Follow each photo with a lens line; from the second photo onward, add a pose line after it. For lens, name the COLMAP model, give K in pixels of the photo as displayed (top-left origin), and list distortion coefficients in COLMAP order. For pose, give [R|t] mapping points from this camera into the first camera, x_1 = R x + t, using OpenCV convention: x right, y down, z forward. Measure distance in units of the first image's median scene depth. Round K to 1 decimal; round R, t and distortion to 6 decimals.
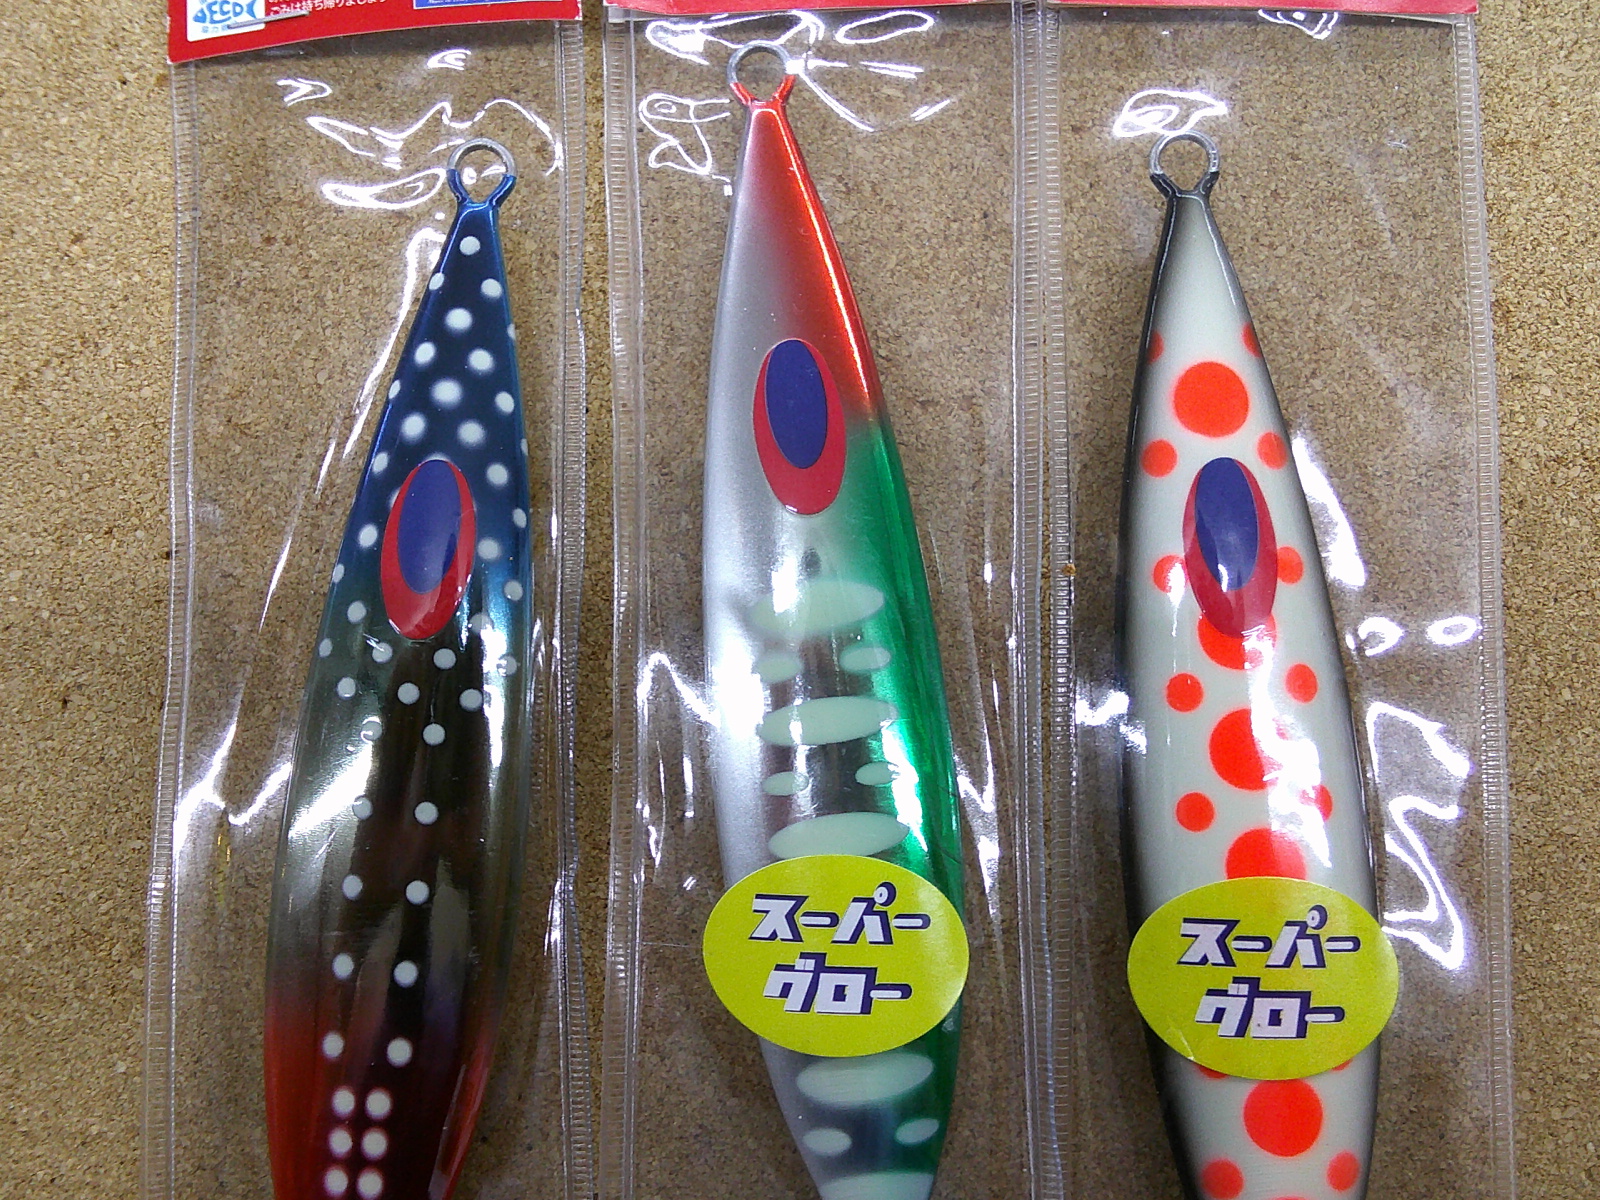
lens RADIAL K [[1633.8, 0, 796.1], [0, 1633.8, 592.7], [0, 0, 1]] dist [0.132238, -0.385935]
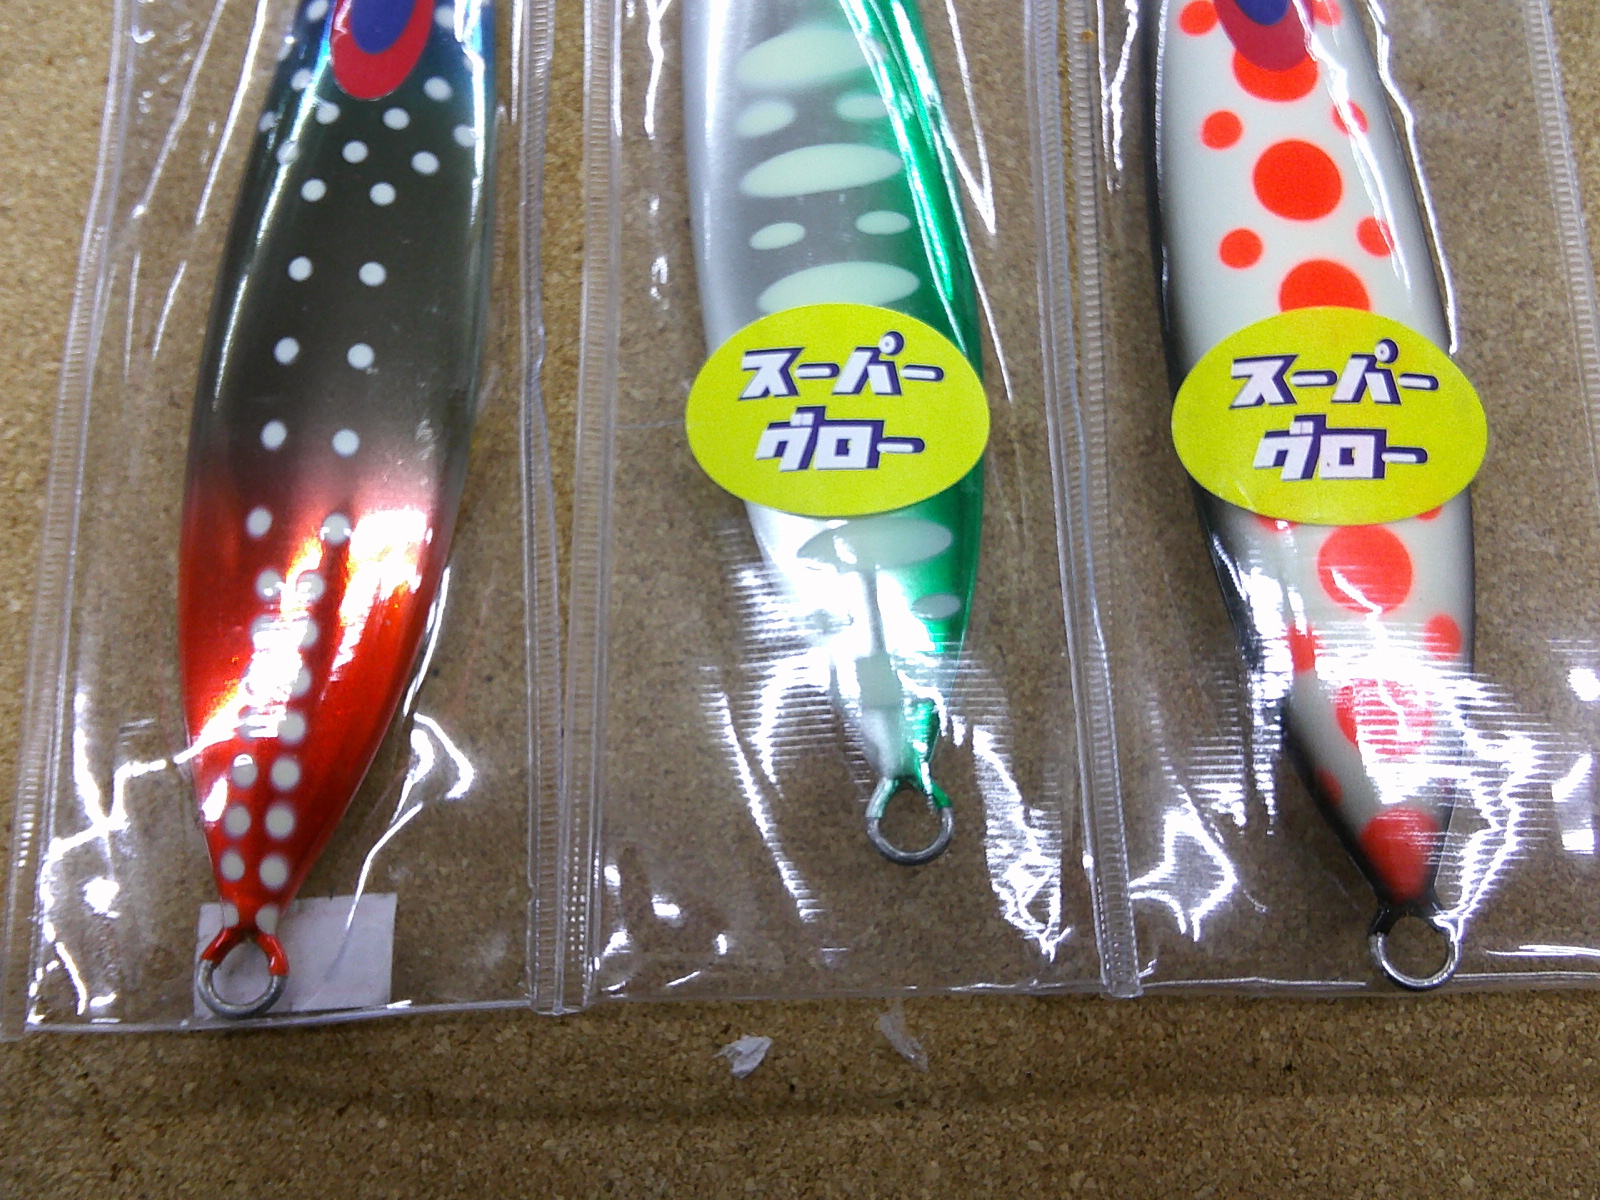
lens RADIAL K [[1694.7, 0, 792.0], [0, 1694.7, 612.5], [0, 0, 1]] dist [0.111553, -0.369923]
pose [[0.999838, -0.016894, -0.006226, 0.003567], [0.015481, 0.983210, -0.181818, 0.454990], [0.009193, 0.181692, 0.983312, 0.121727]]
